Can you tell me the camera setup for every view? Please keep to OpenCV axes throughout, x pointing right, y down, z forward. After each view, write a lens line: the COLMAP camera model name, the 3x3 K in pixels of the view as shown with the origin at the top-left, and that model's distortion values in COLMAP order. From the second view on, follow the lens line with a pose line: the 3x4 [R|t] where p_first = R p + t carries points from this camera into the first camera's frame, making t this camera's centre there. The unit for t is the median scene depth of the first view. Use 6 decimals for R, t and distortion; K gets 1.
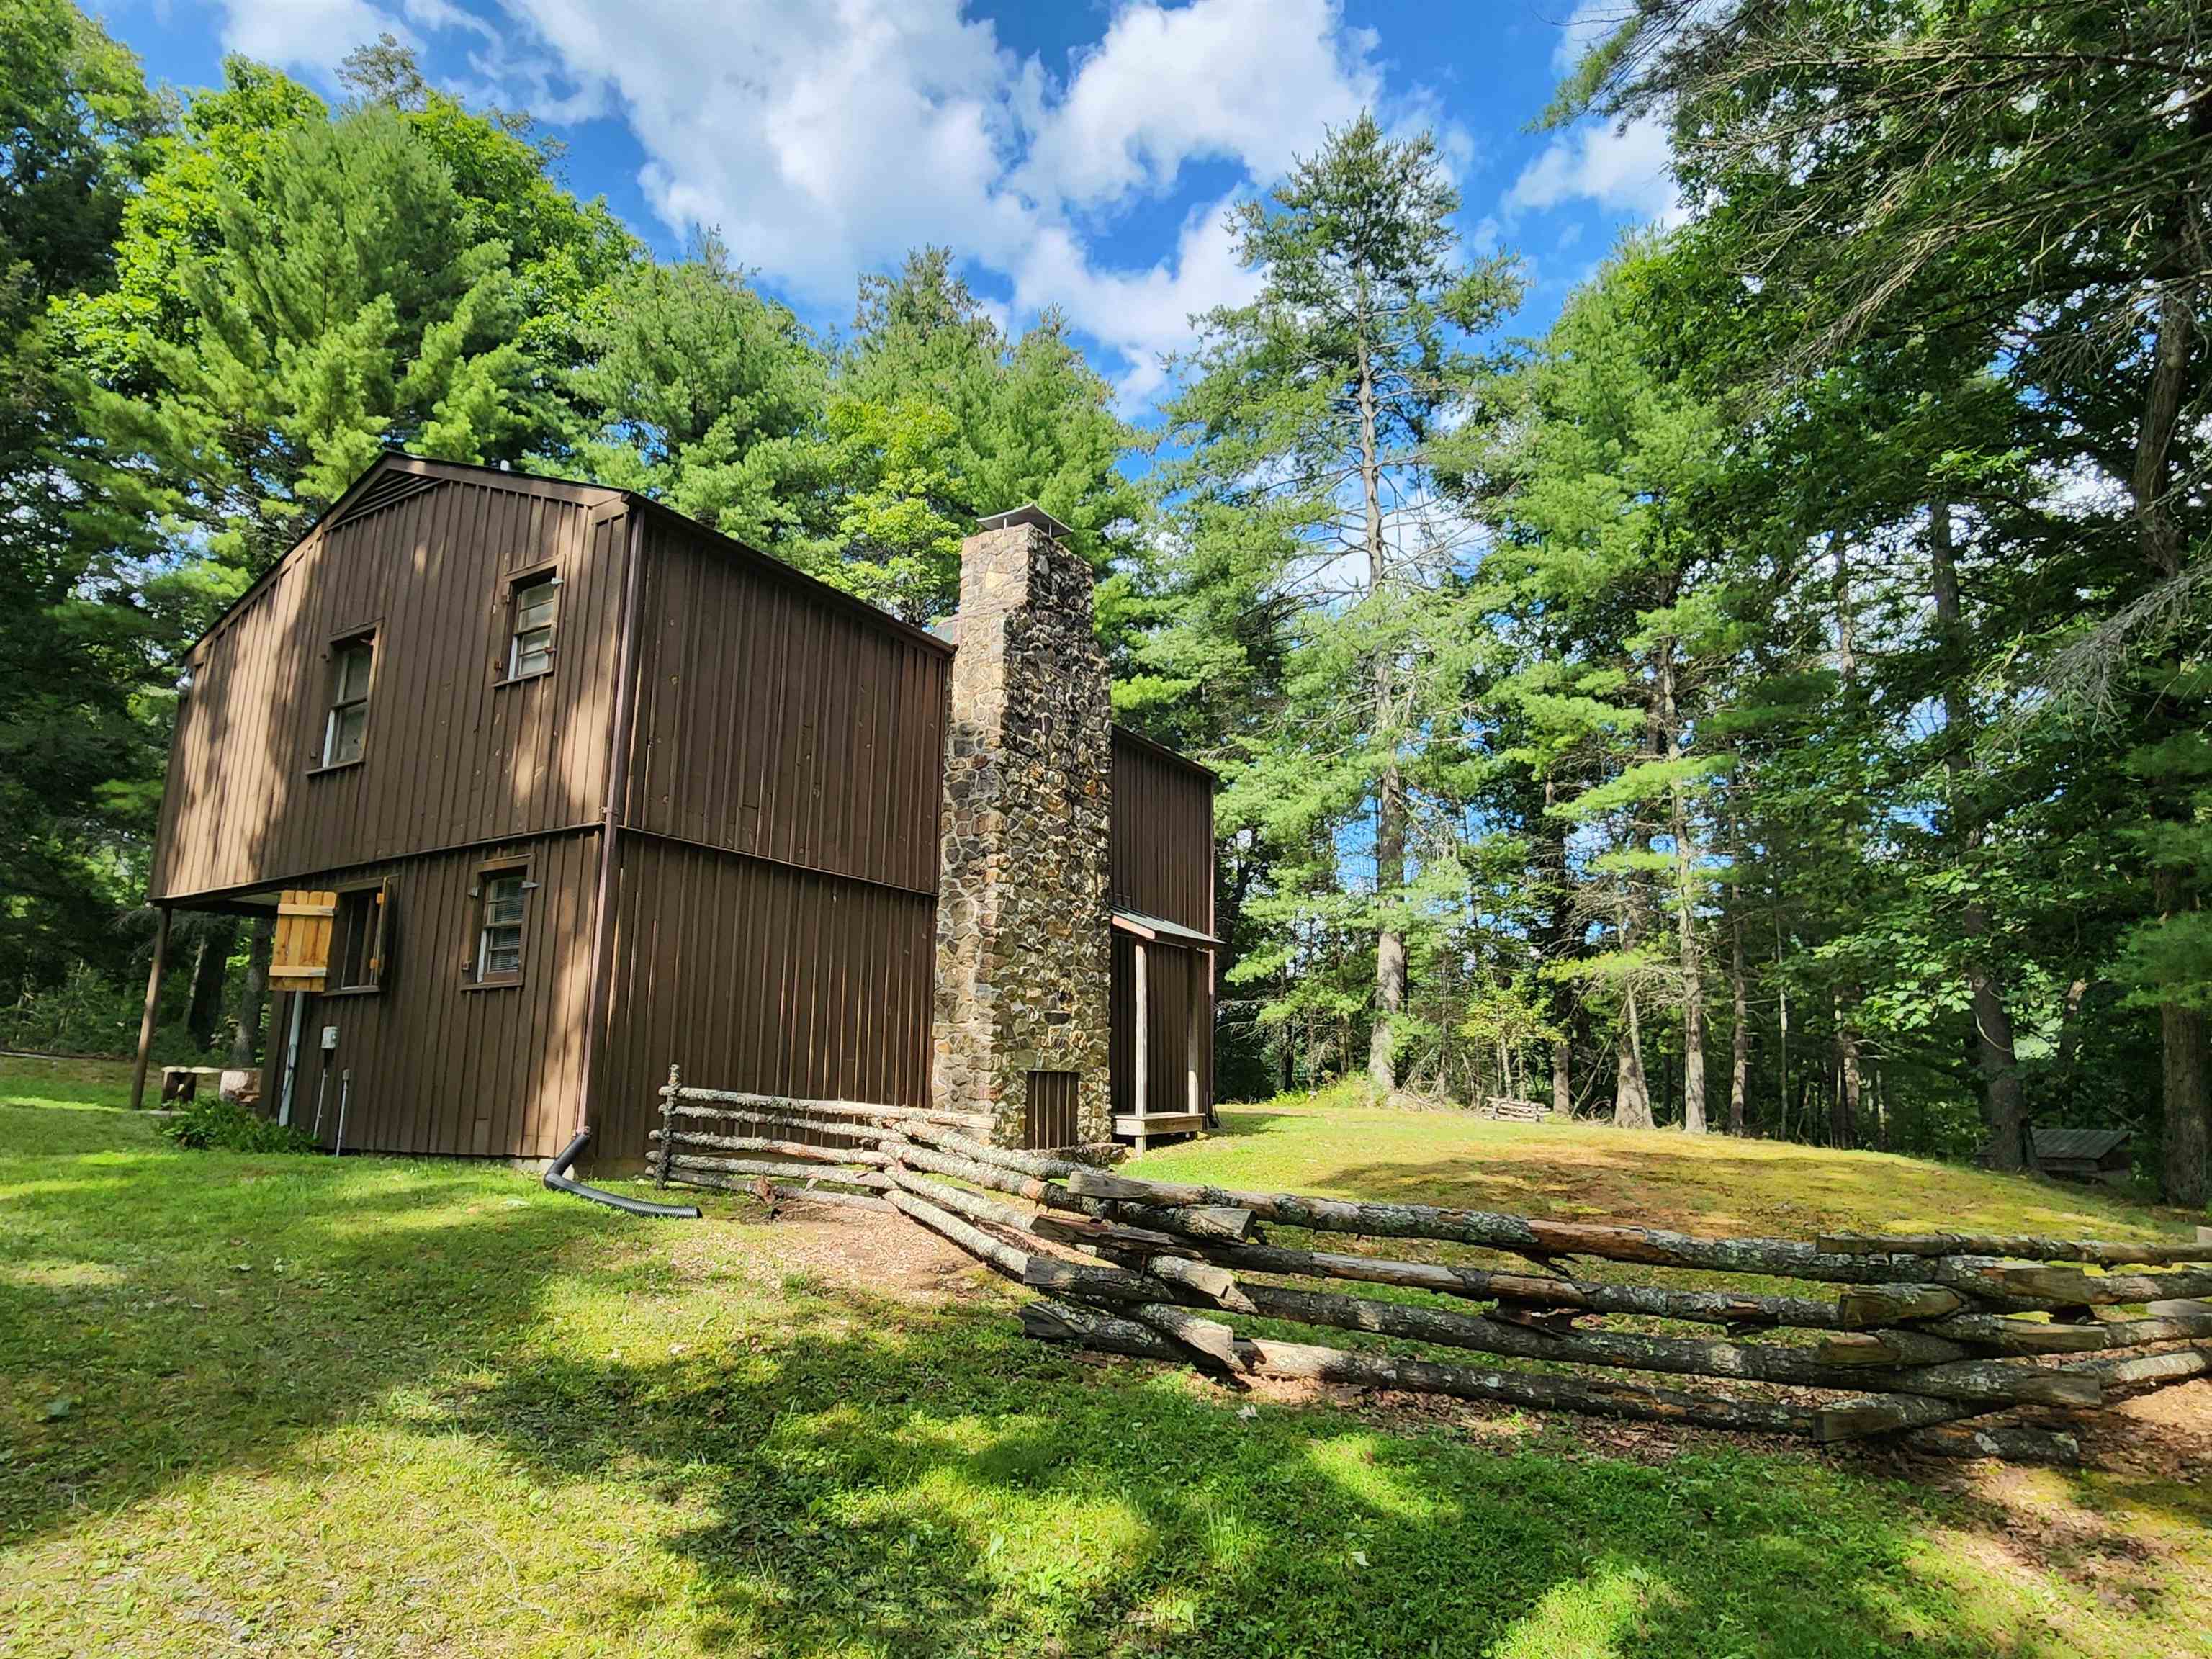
lens RADIAL K [[1221.4, 0, 1128.3], [0, 1221.4, 838.2], [0, 0, 1]] dist [0.001988, 0.000069]
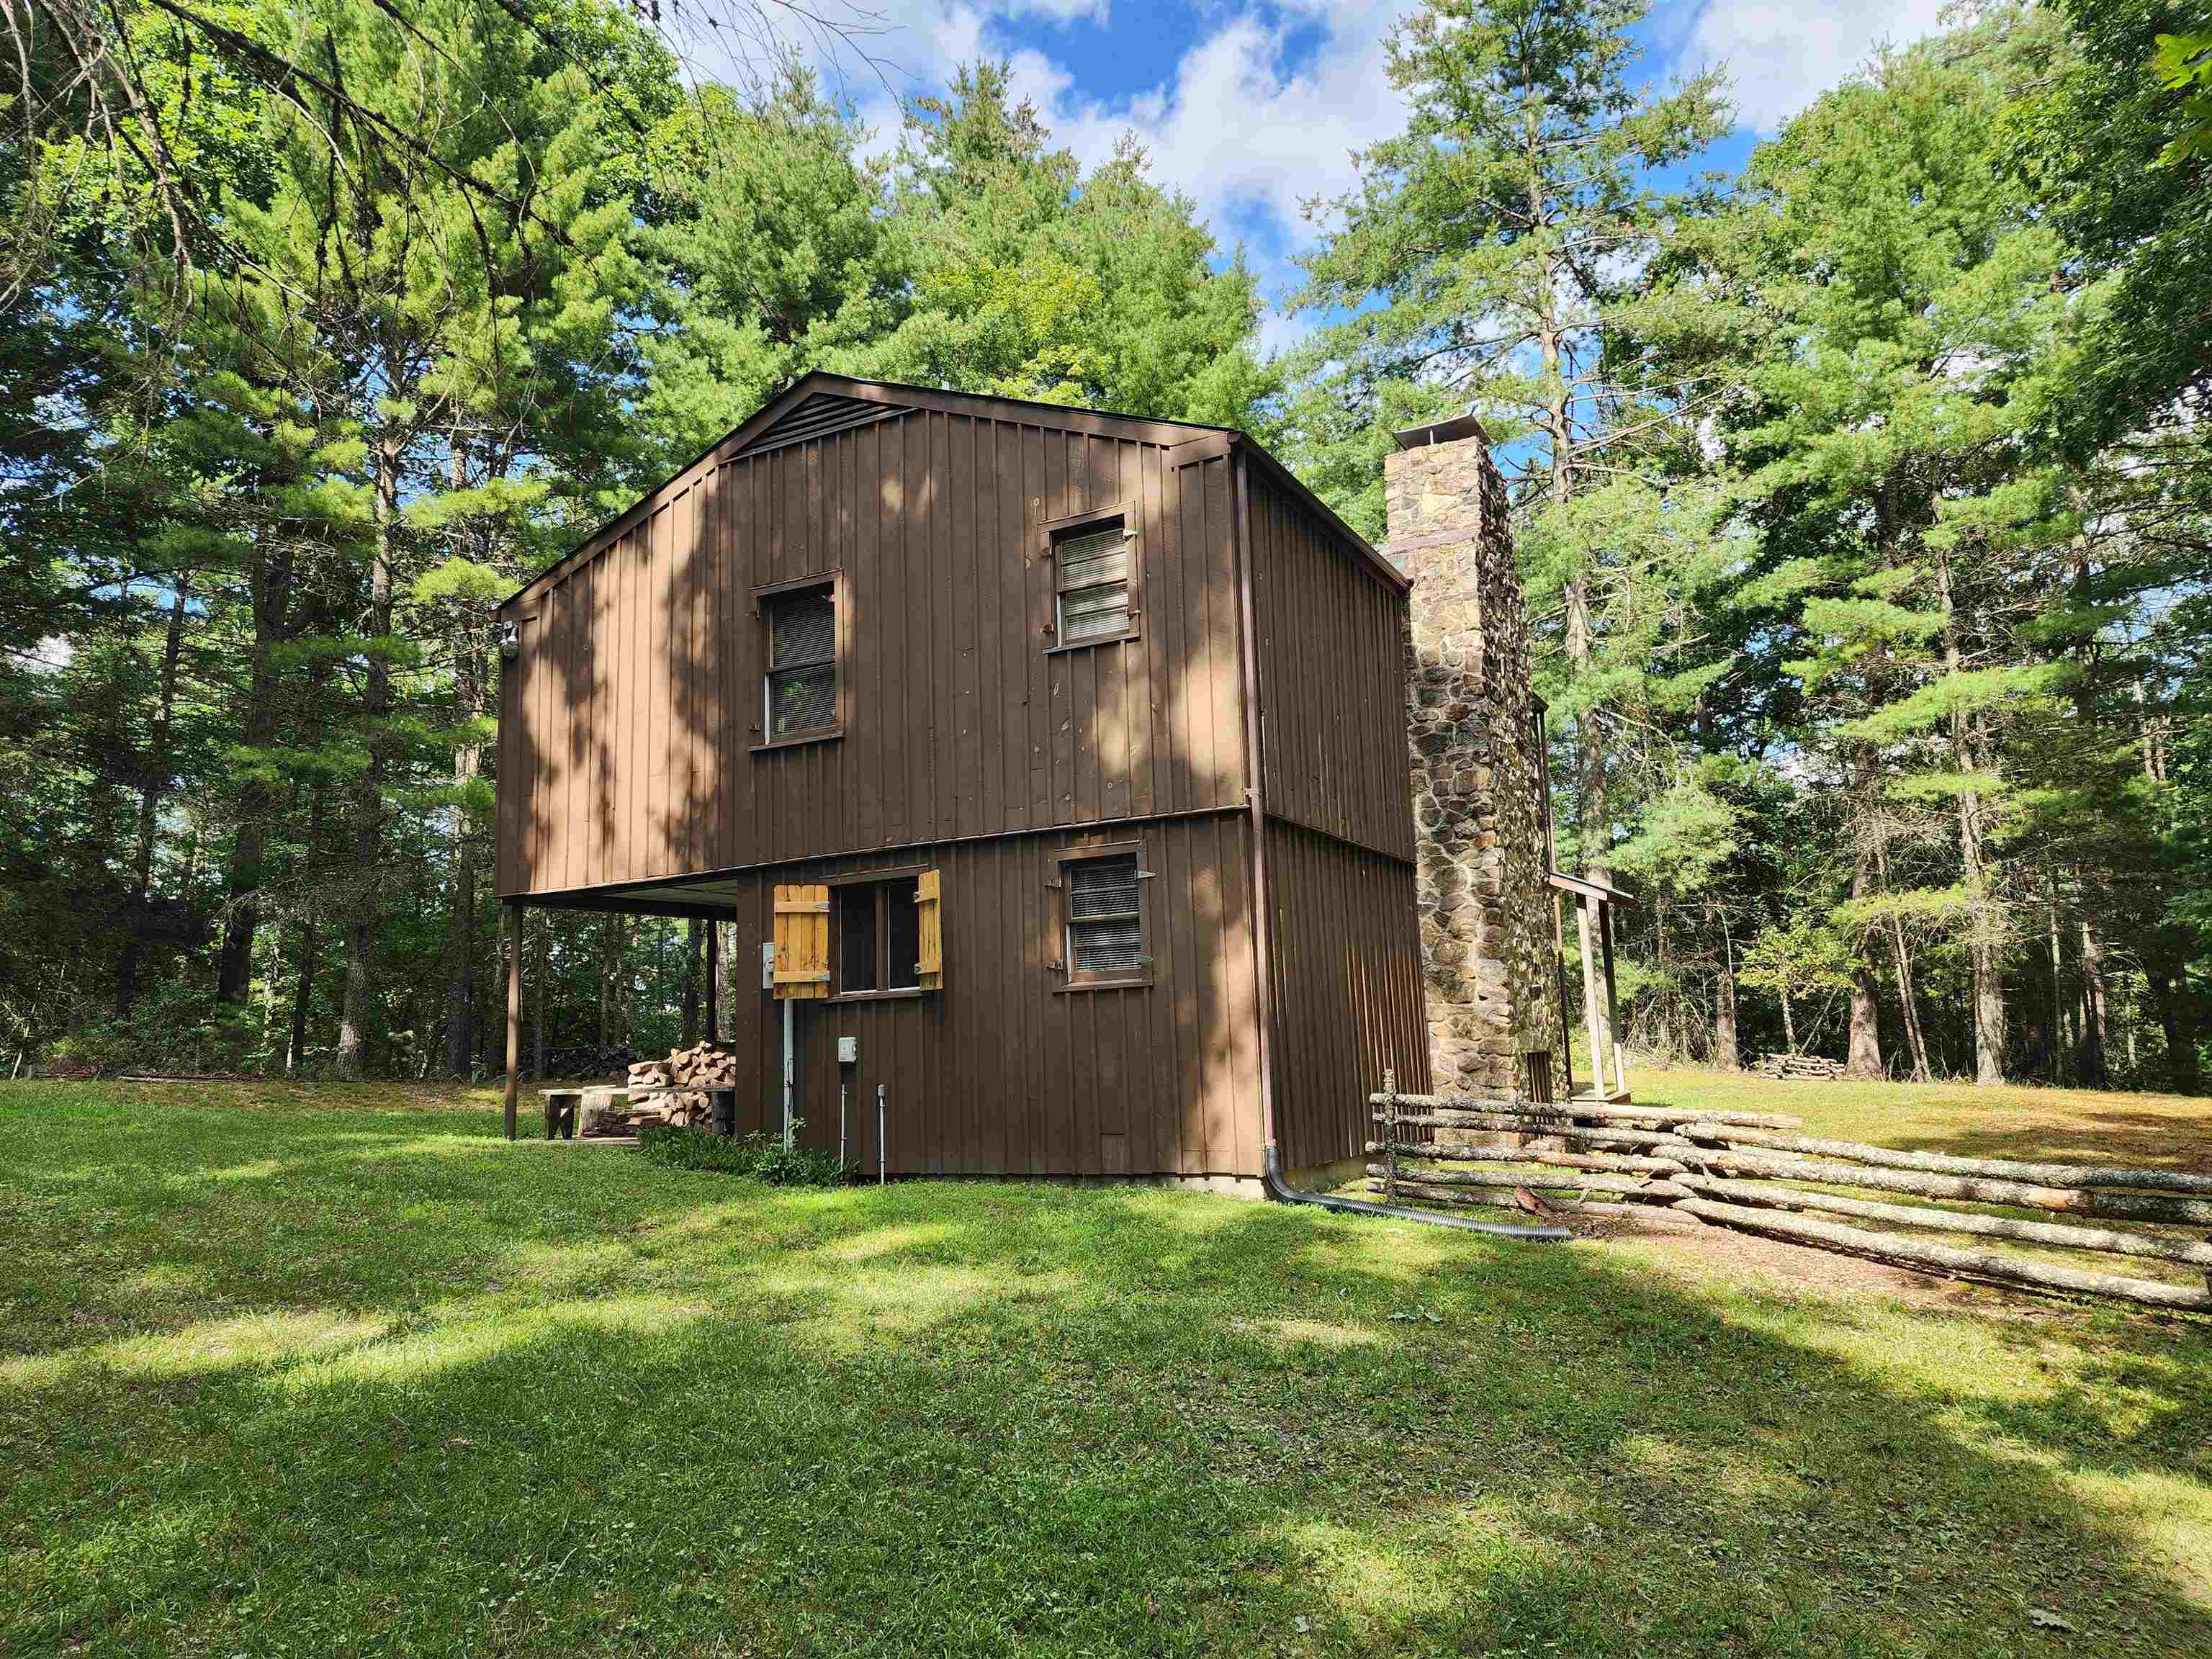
lens RADIAL K [[1433.0, 0, 1116.7], [0, 1433.0, 813.6], [0, 0, 1]] dist [0.083655, -0.064015]
pose [[0.997549, -0.030970, 0.062743, -0.417885], [0.028226, 0.998626, 0.044149, -0.039739], [-0.064024, -0.042270, 0.997053, -0.039948]]
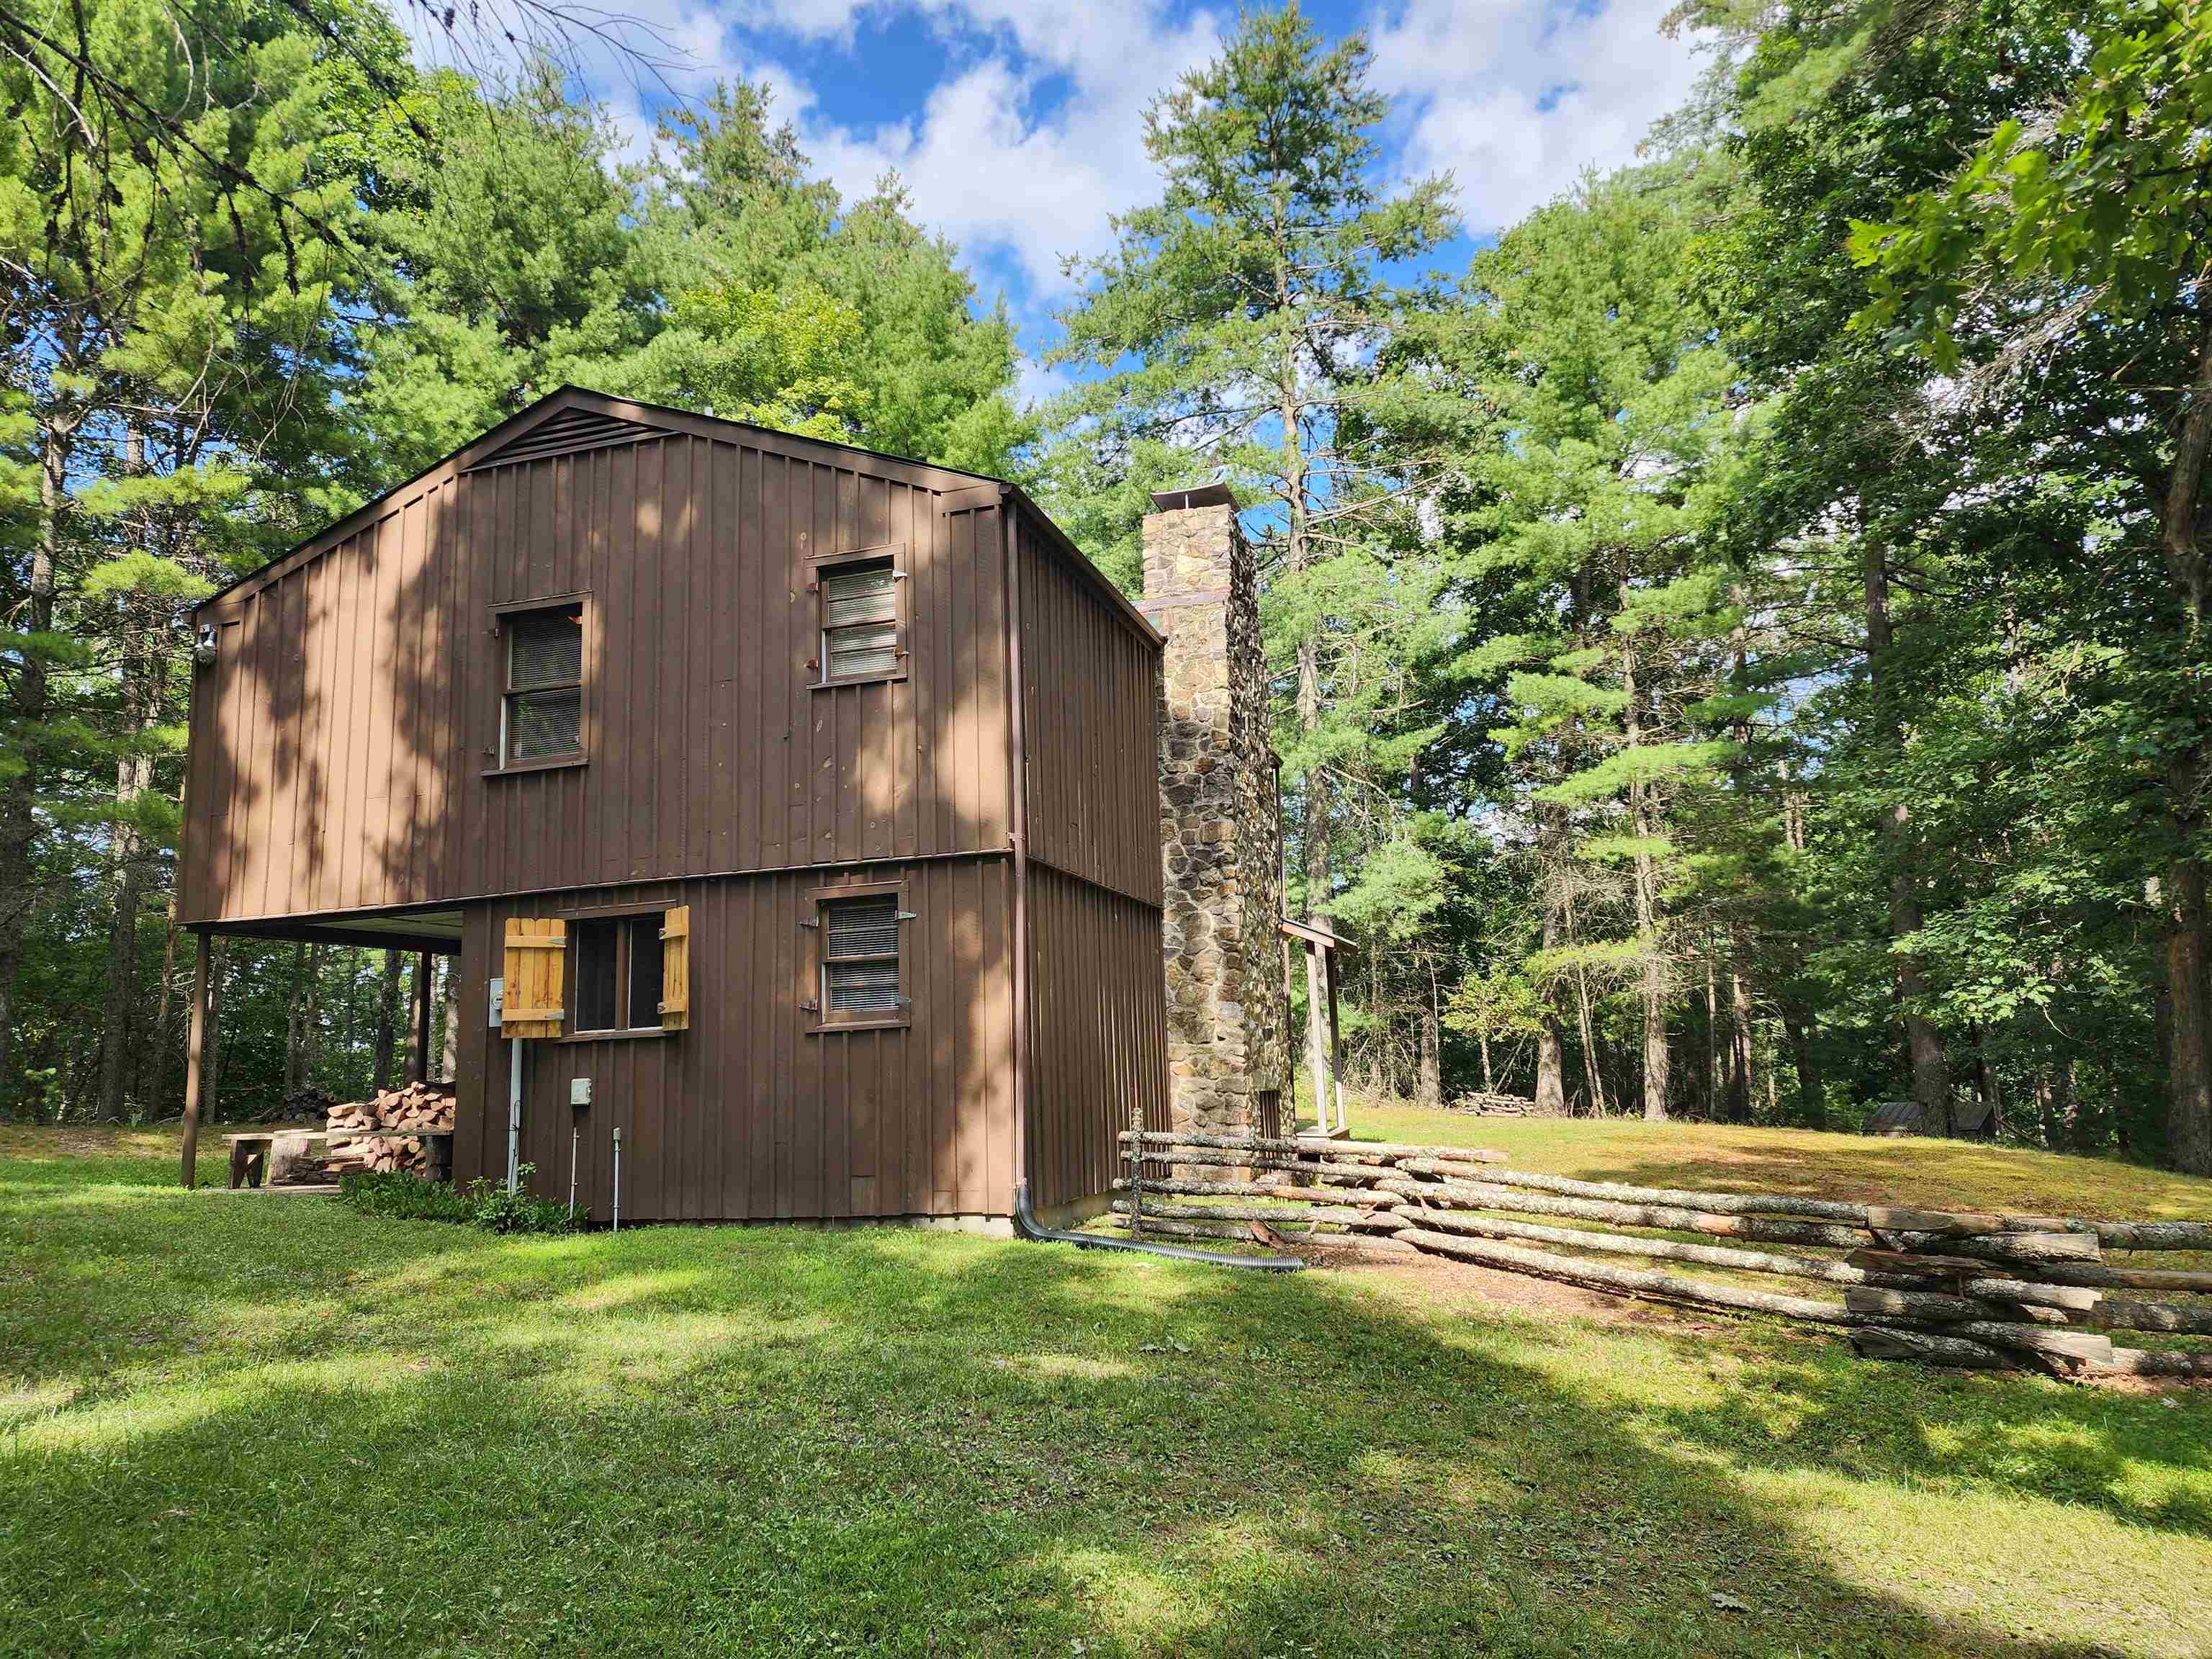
lens RADIAL K [[1426.0, 0, 1097.9], [0, 1426.0, 834.2], [0, 0, 1]] dist [0.096070, -0.077123]
pose [[0.973143, 0.001597, 0.230198, -0.431627], [-0.009438, 0.999412, 0.032965, -0.042684], [-0.230010, -0.034252, 0.972585, -0.047219]]
